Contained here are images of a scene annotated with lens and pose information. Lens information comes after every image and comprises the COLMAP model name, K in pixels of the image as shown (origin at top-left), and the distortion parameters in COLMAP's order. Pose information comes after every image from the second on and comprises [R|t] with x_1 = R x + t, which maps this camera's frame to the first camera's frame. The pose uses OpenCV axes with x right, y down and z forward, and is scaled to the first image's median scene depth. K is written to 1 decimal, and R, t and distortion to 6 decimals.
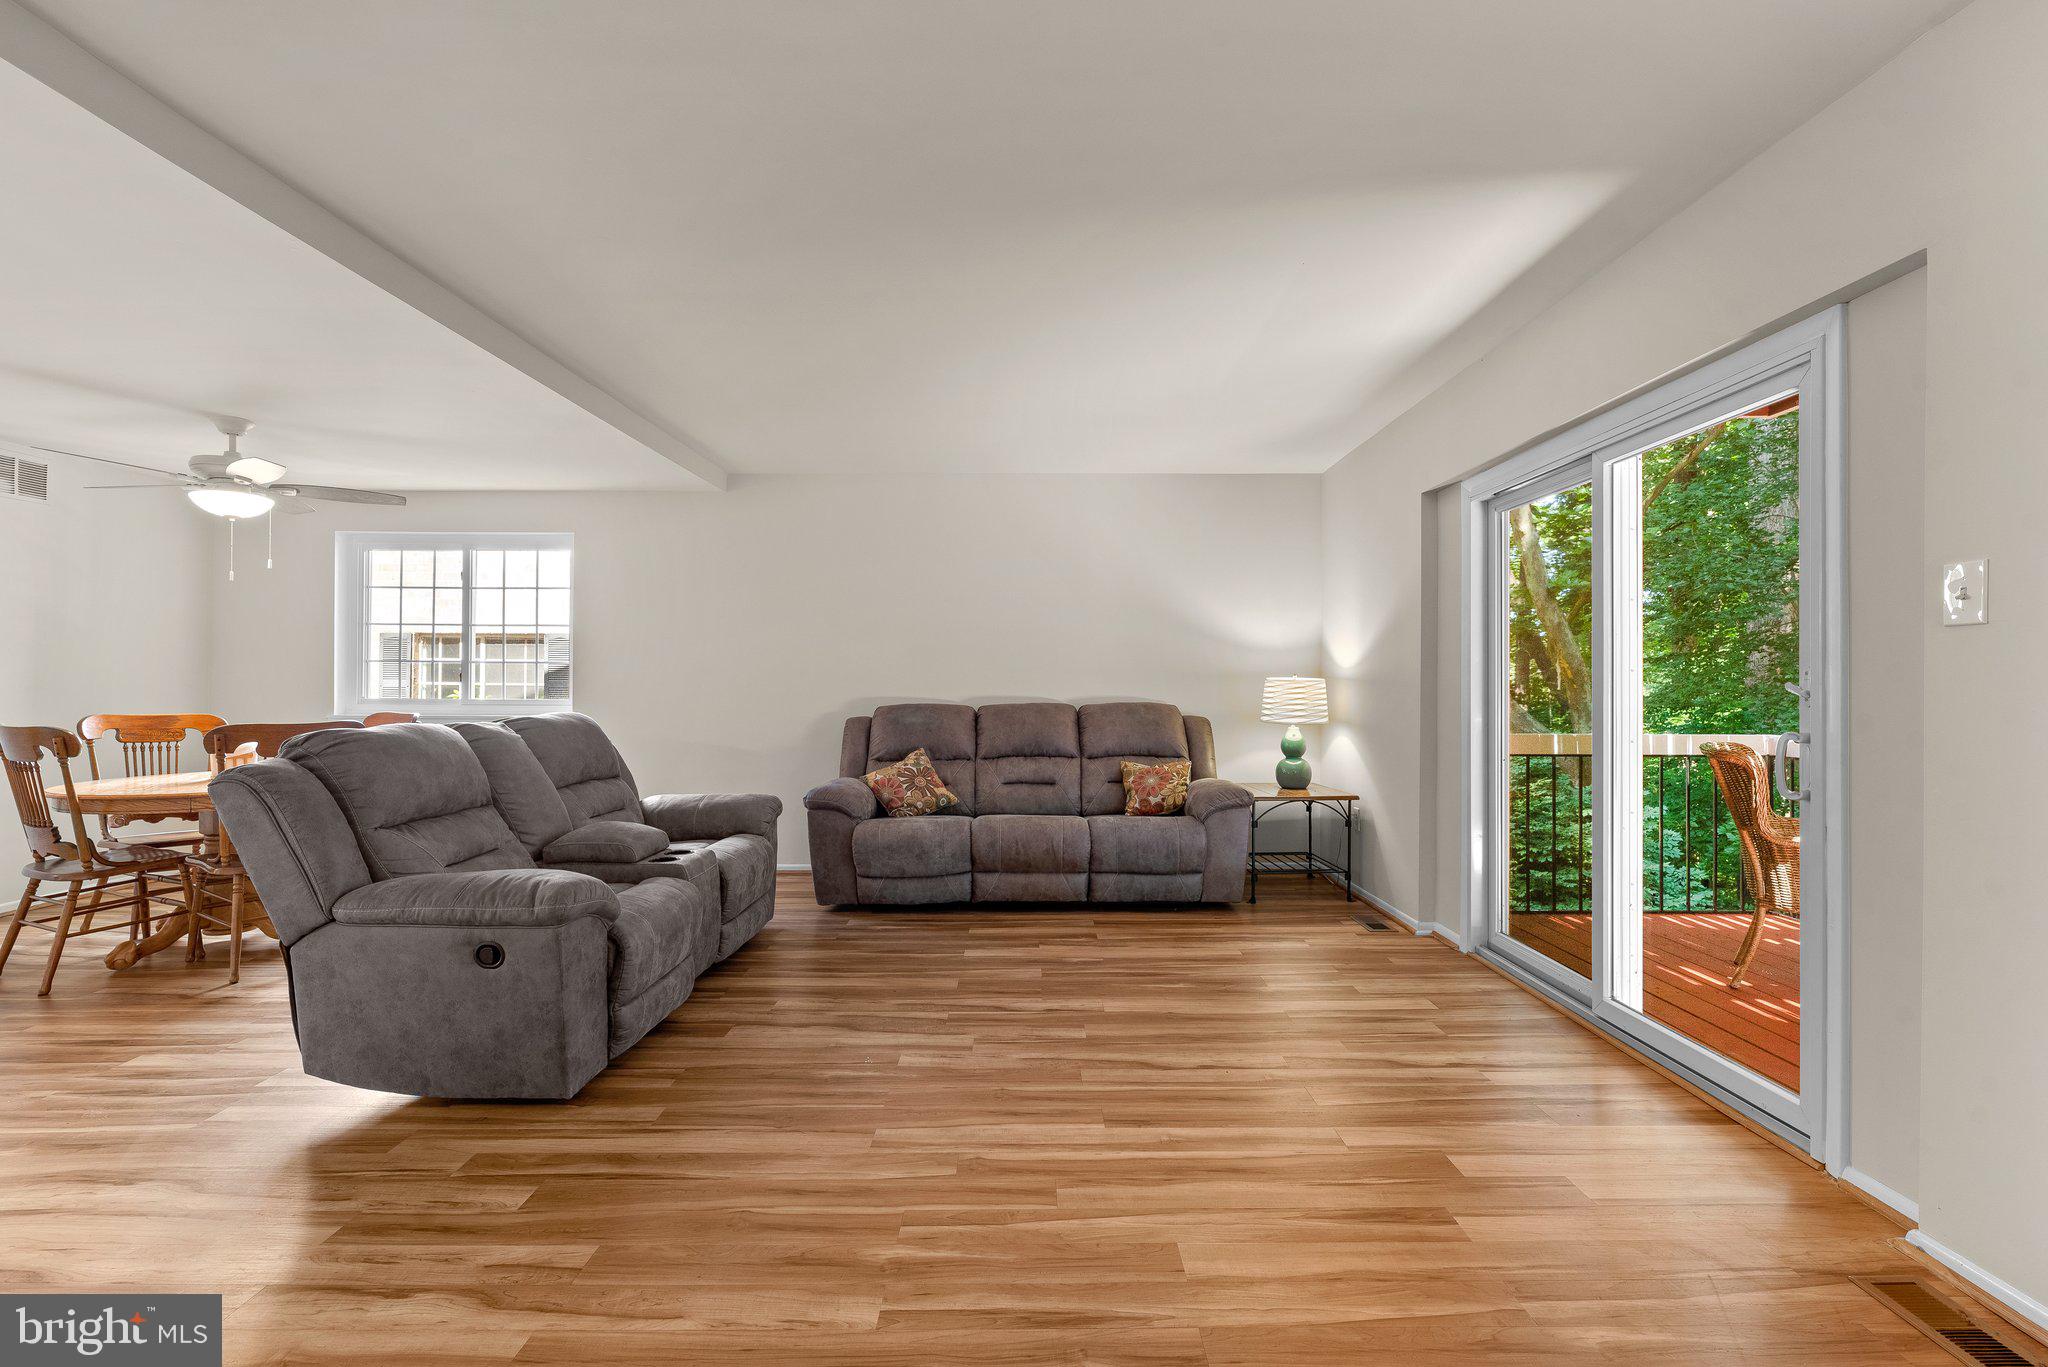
lens RADIAL K [[890.2, 0, 1018.5], [0, 890.2, 674.3], [0, 0, 1]] dist [0.000114, 0.000005]
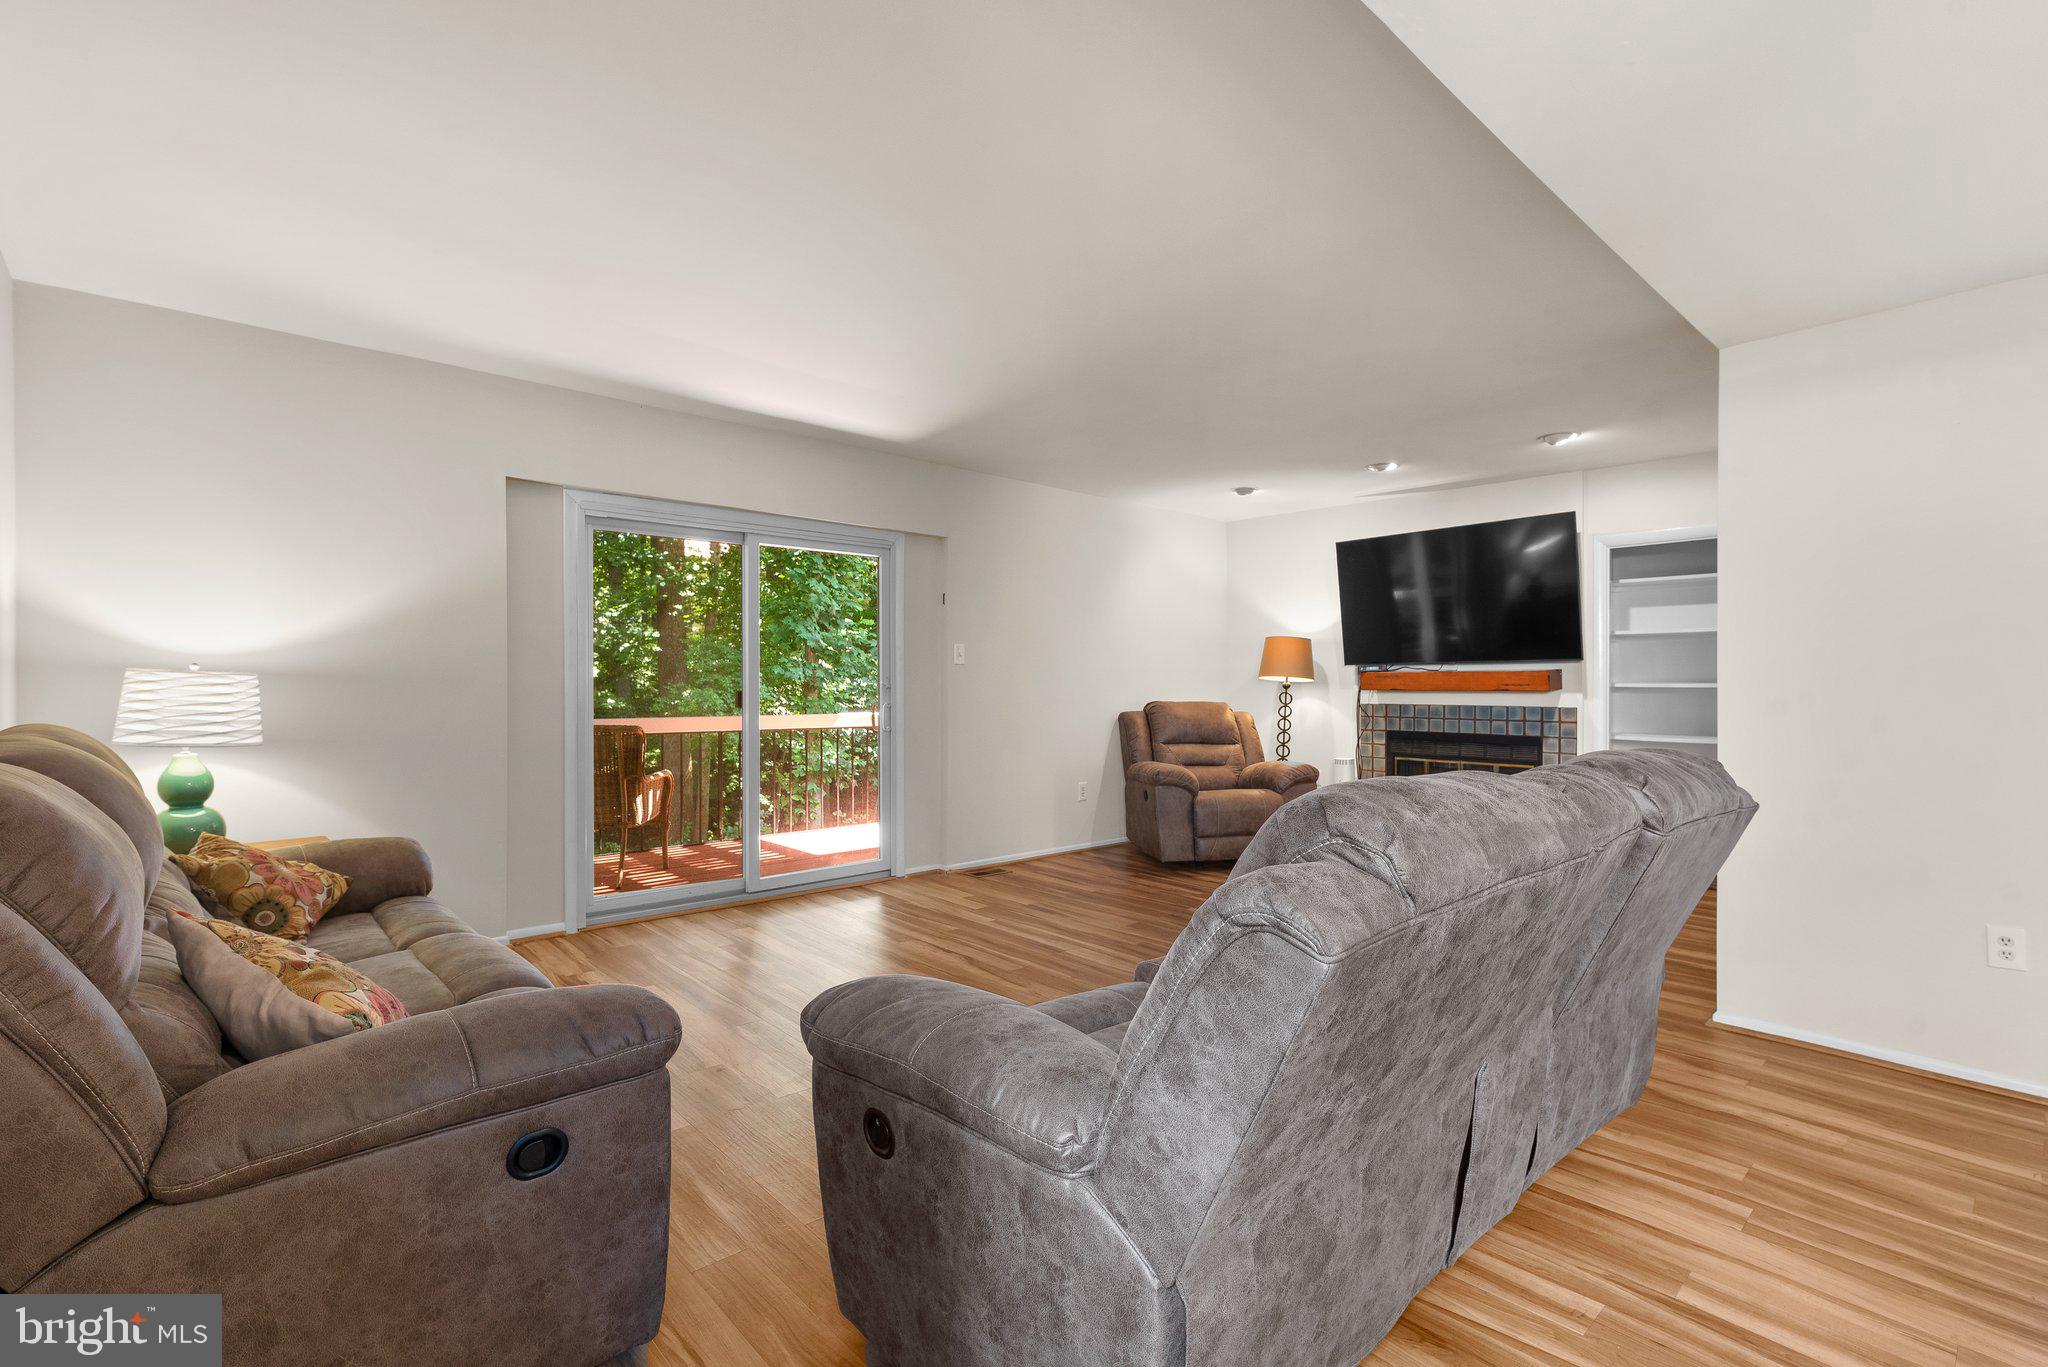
lens RADIAL K [[918.8, 0, 1024.0], [0, 918.8, 683.5], [0, 0, 1]] dist [0.002165, 0.000121]
pose [[-0.662134, -0.004465, 0.749372, -0.753222], [-0.012919, 0.999902, -0.005457, 0.013214], [-0.749274, -0.013294, -0.662127, 1.462059]]
